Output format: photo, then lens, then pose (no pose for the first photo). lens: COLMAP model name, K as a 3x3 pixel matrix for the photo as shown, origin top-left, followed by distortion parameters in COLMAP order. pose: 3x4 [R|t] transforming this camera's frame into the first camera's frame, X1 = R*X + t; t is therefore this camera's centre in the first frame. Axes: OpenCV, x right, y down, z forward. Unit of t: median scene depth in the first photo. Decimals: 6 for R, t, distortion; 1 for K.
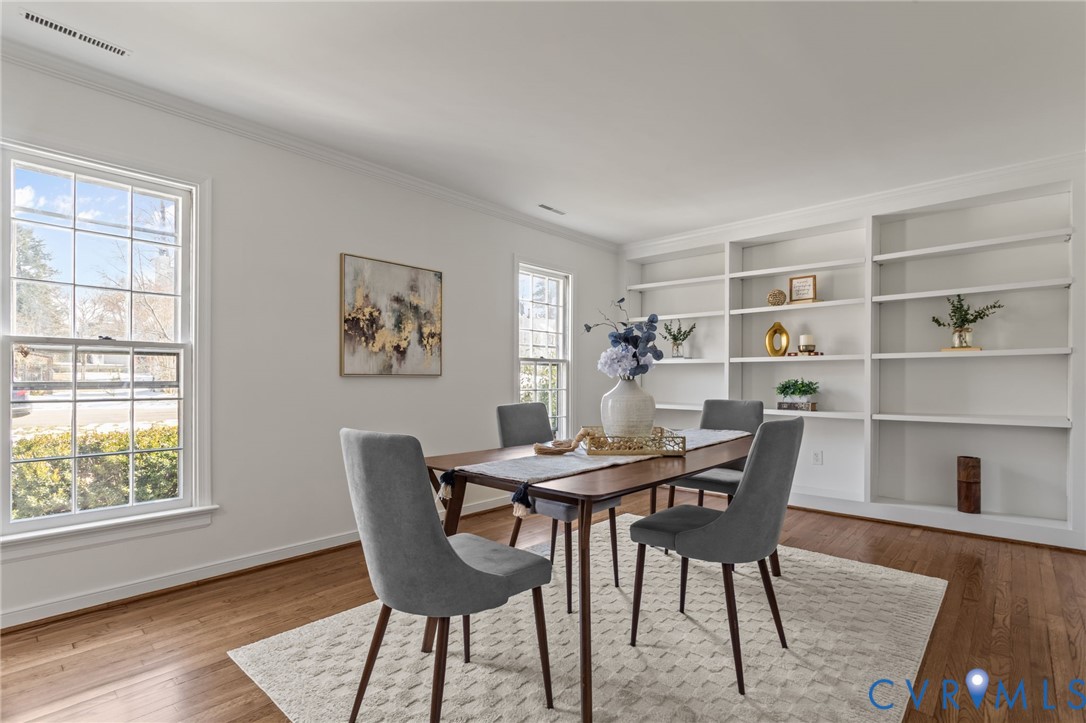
lens RADIAL K [[522.7, 0, 536.8], [0, 522.7, 375.8], [0, 0, 1]] dist [0.000315, 0.000477]
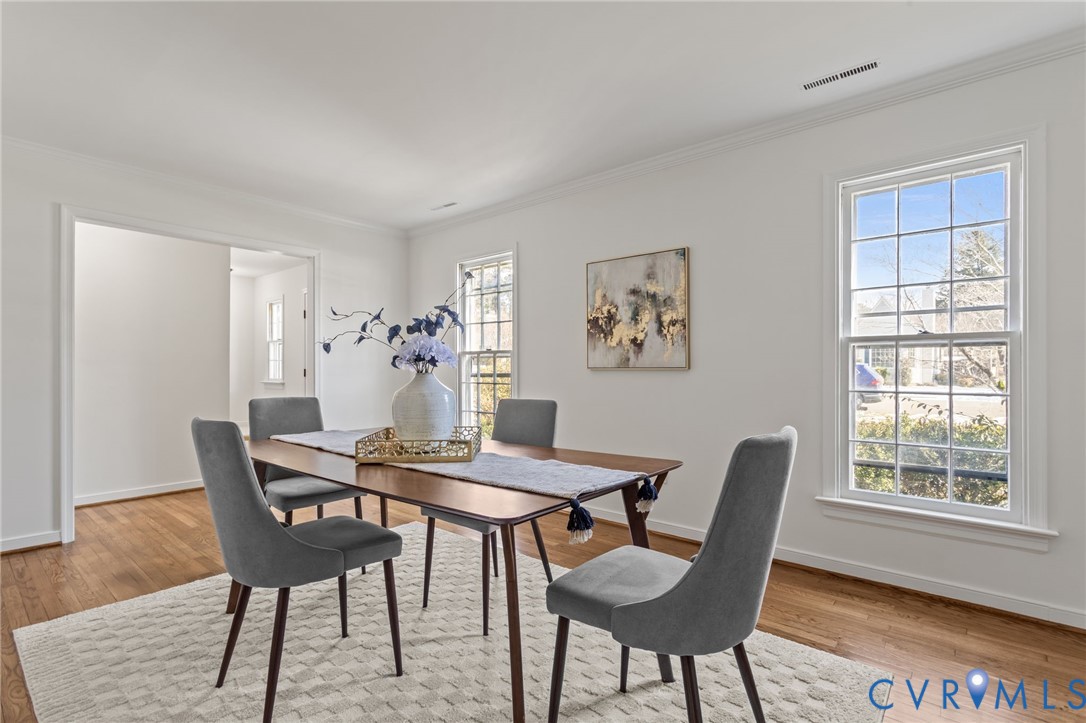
lens RADIAL K [[534.8, 0, 542.8], [0, 534.8, 364.3], [0, 0, 1]] dist [-0.000807, -0.000101]
pose [[0.011413, -0.012611, -0.999855, 0.735738], [0.003957, 0.999913, -0.012567, 0.003155], [0.999927, -0.003813, 0.011461, 0.810864]]
